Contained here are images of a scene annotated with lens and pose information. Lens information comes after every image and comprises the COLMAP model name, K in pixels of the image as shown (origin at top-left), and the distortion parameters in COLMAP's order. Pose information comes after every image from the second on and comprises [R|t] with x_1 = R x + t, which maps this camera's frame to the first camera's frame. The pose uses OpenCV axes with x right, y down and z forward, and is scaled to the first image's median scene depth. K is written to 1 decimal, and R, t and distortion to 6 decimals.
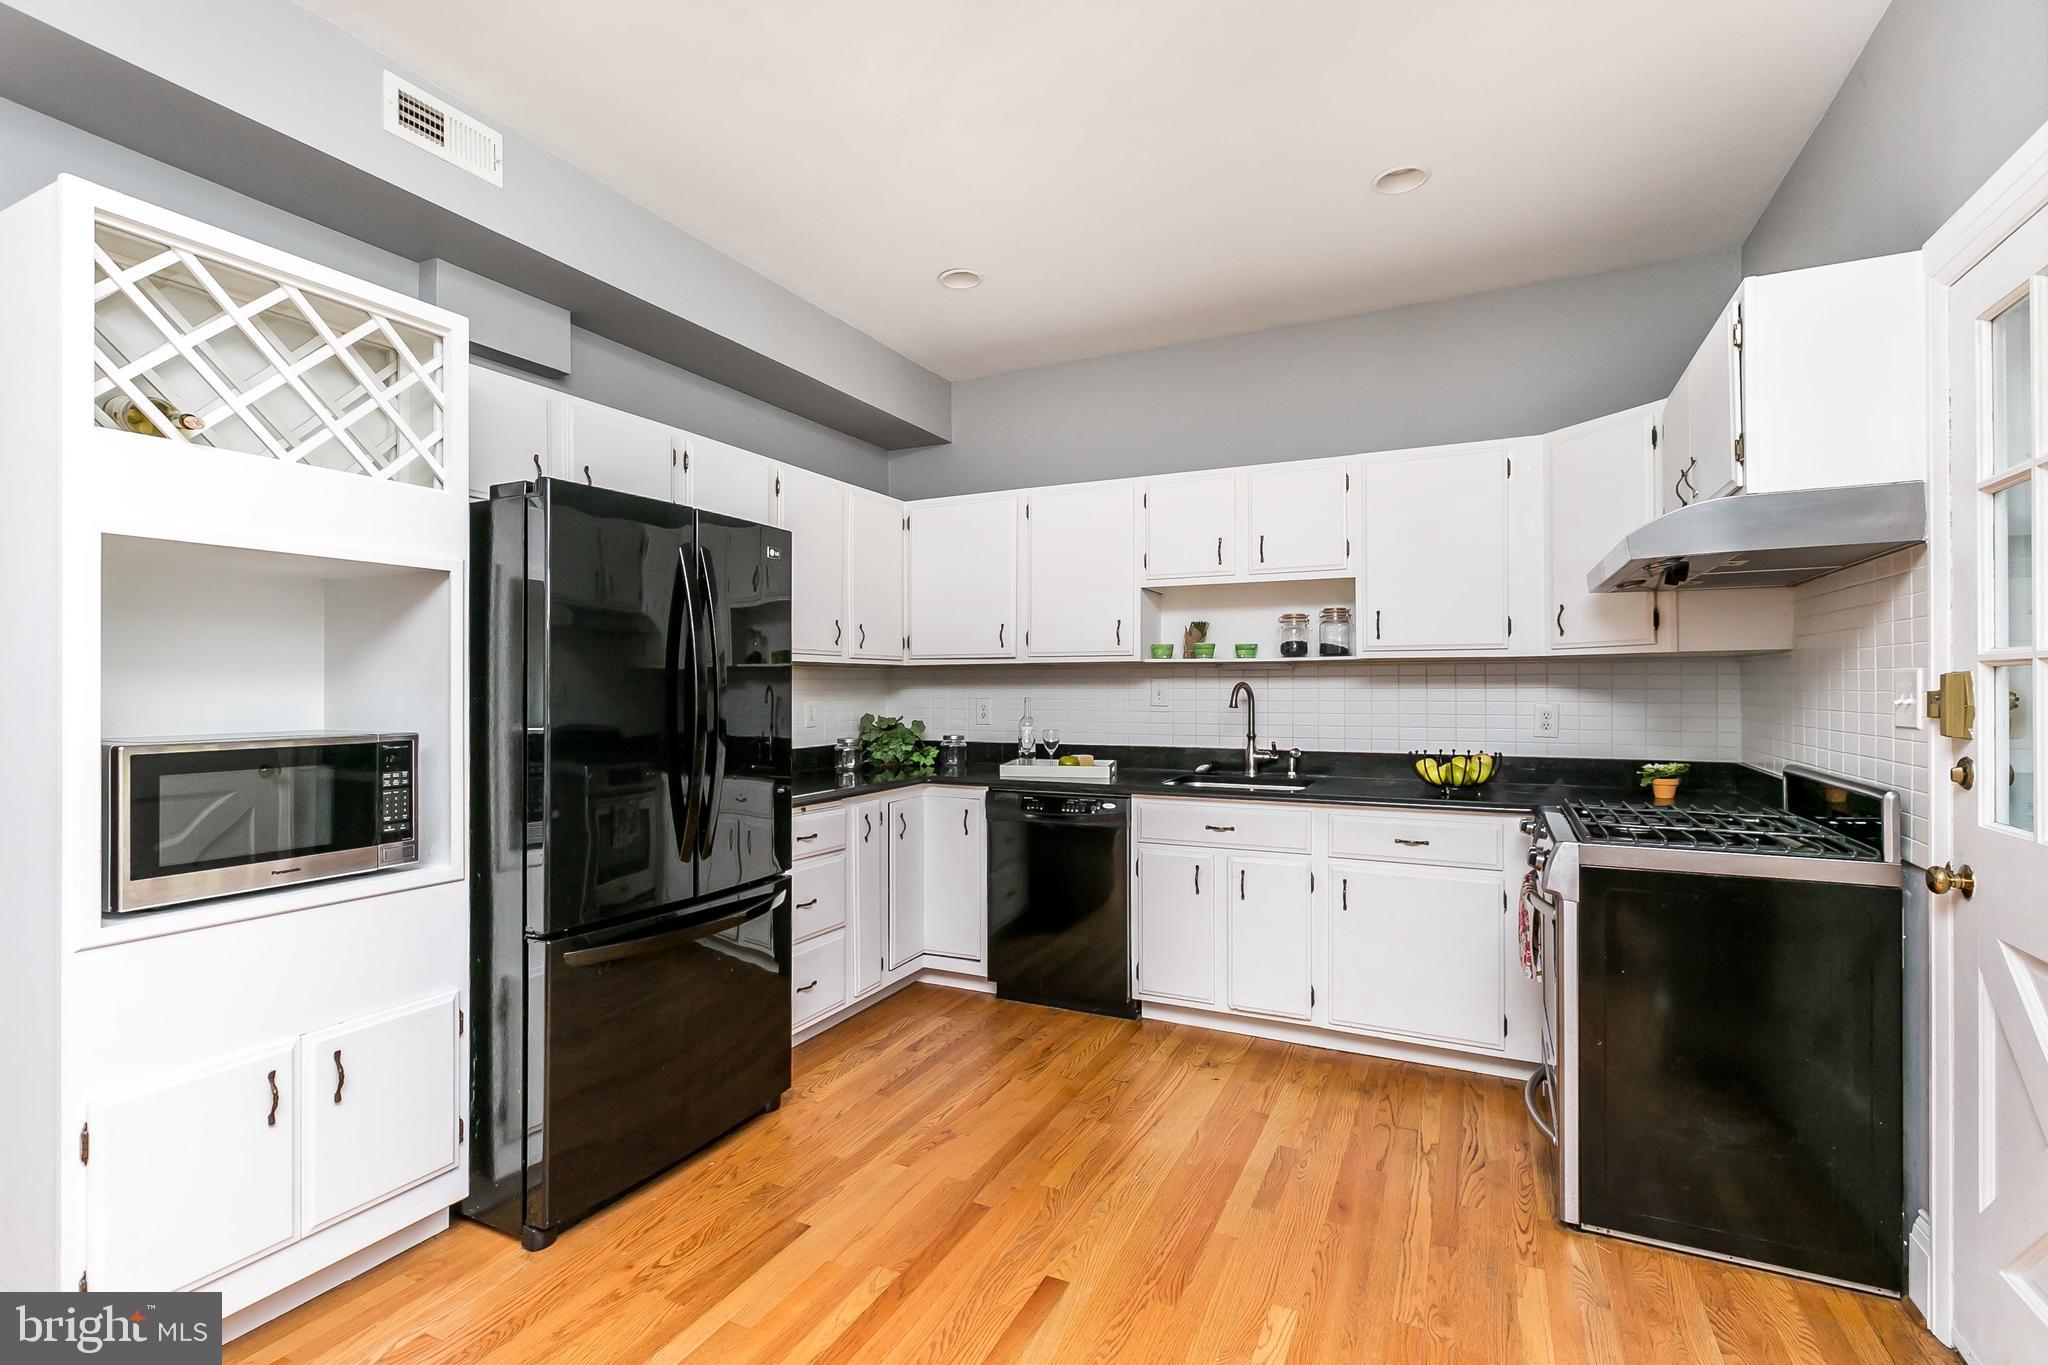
lens RADIAL K [[934.7, 0, 1024.0], [0, 934.7, 682.5], [0, 0, 1]] dist [0.000300, 0.000088]
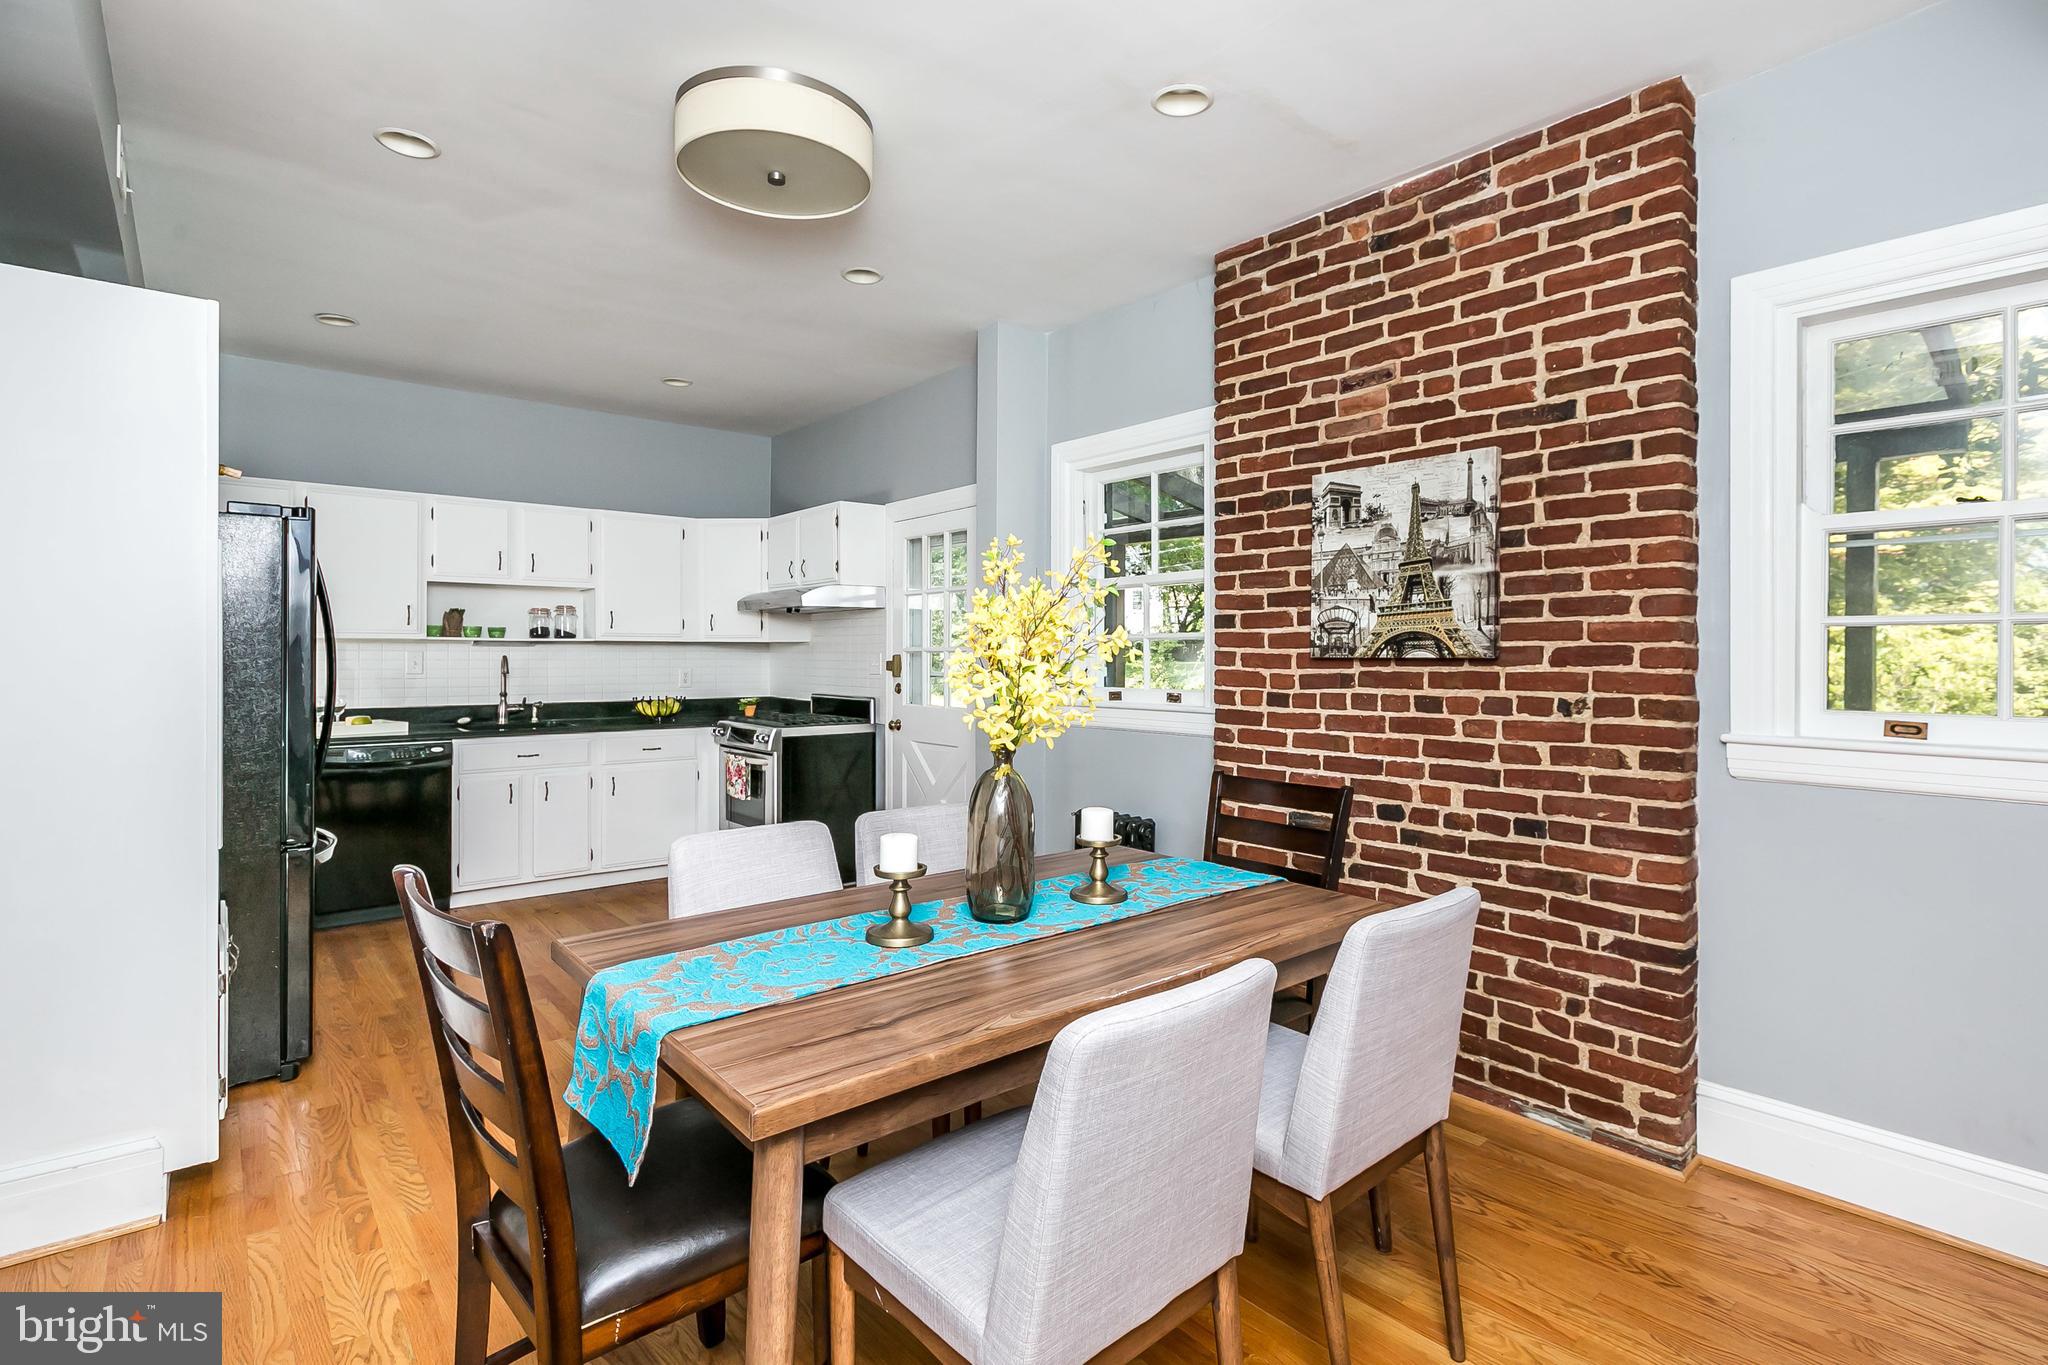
lens RADIAL K [[983.8, 0, 1048.1], [0, 983.8, 652.6], [0, 0, 1]] dist [-0.003356, -0.000082]
pose [[0.403491, 0.004688, 0.914972, -0.889202], [-0.005756, 0.999980, -0.002586, -0.006054], [-0.914966, -0.004223, 0.403510, -0.374148]]
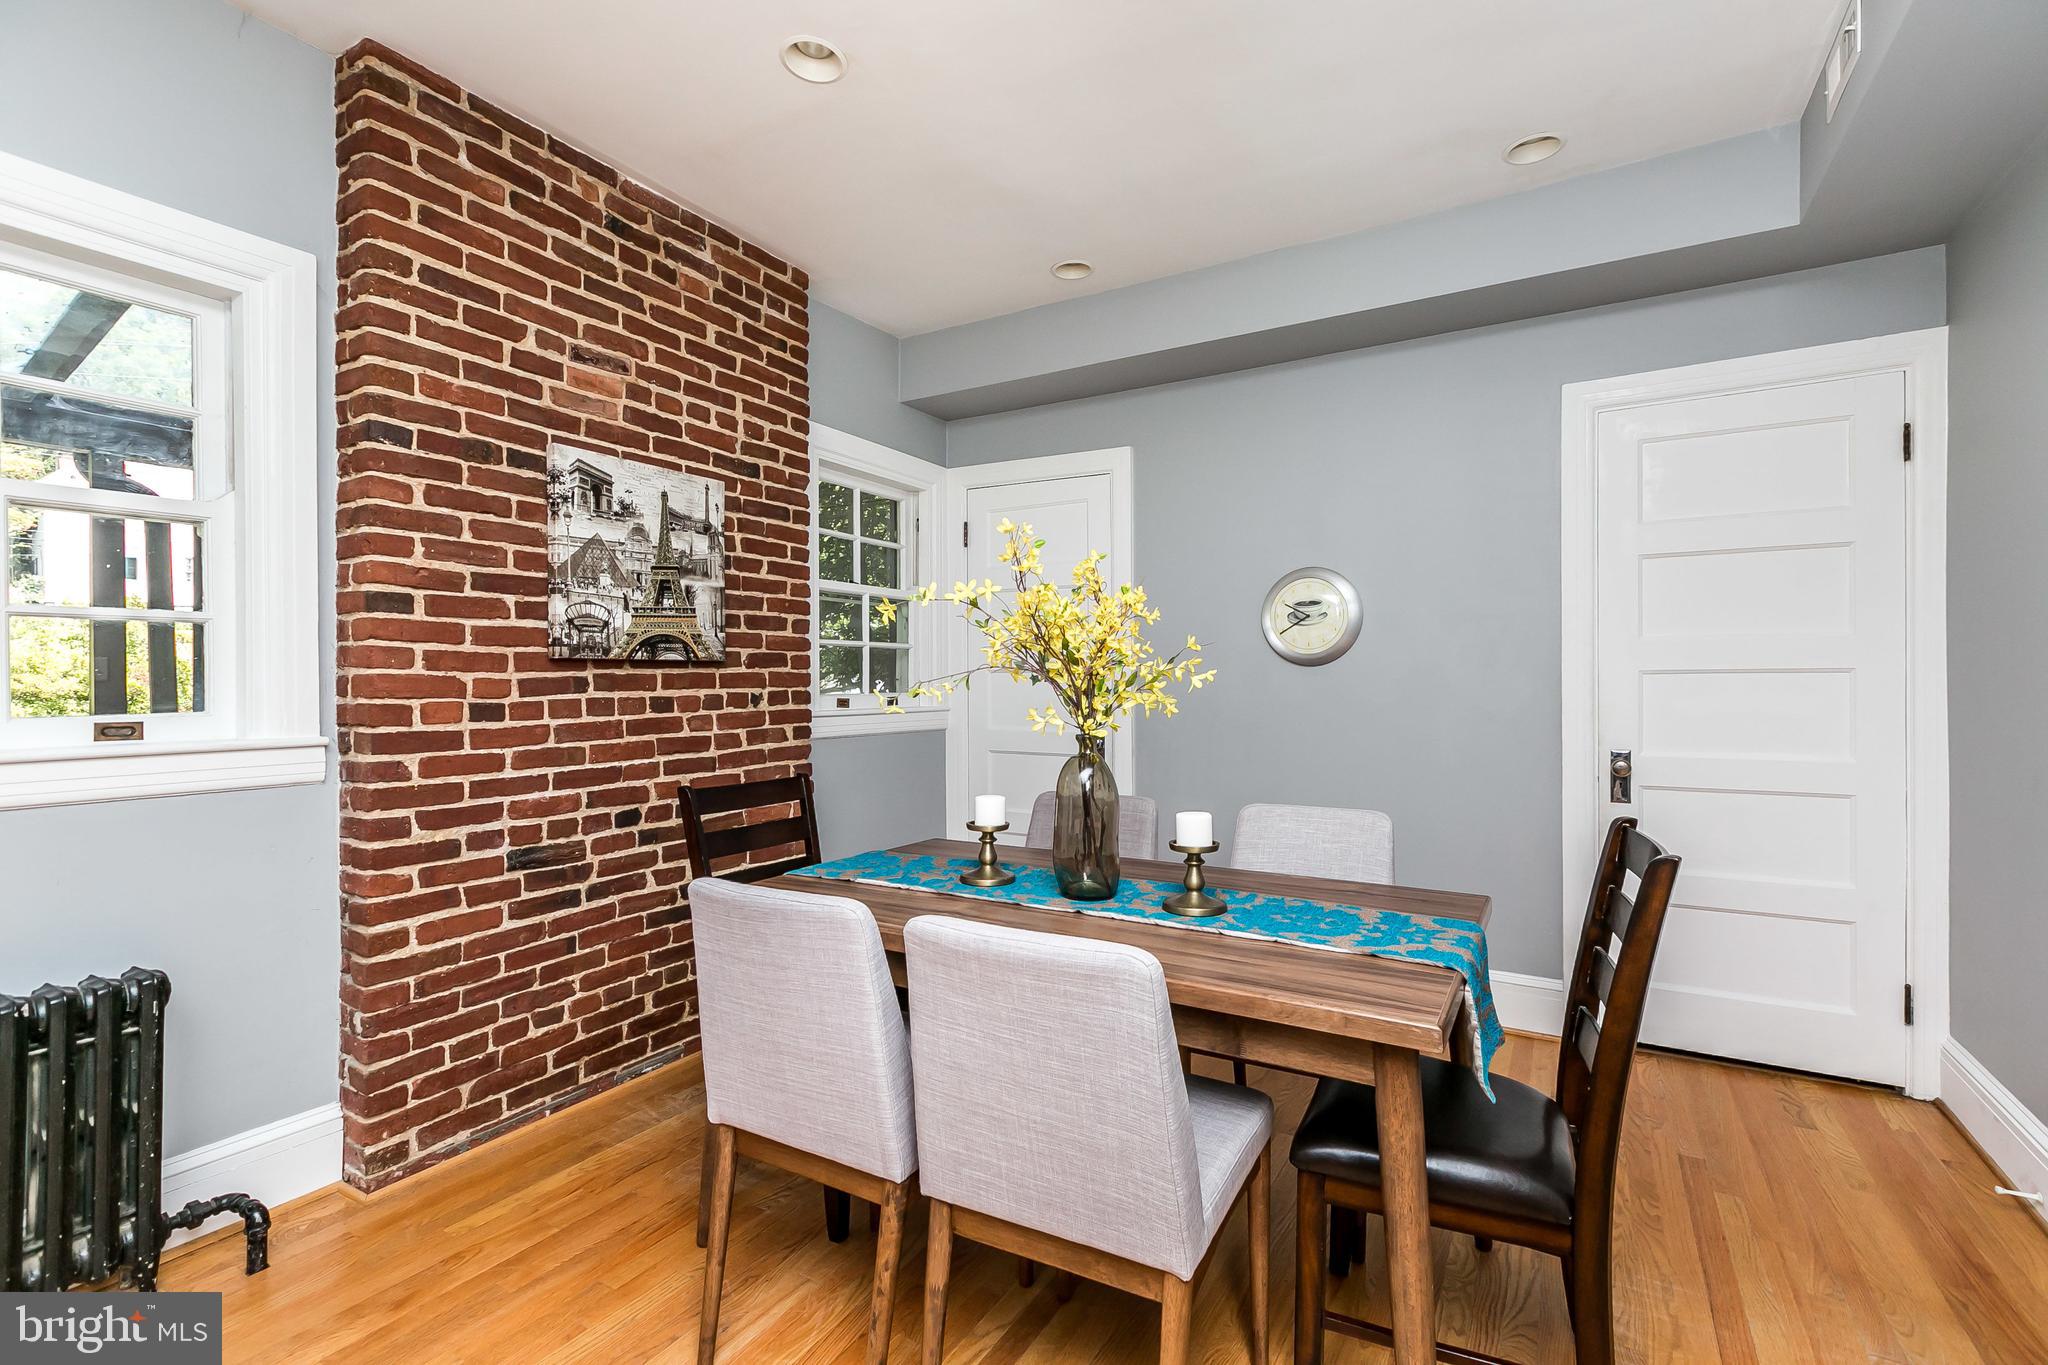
lens RADIAL K [[911.2, 0, 1024.2], [0, 911.2, 677.1], [0, 0, 1]] dist [0.000986, 0.000415]
pose [[-0.995601, 0.004765, 0.093575, -0.348820], [0.004411, 0.999982, -0.003989, 0.015759], [-0.093593, -0.003559, -0.995604, 0.512022]]
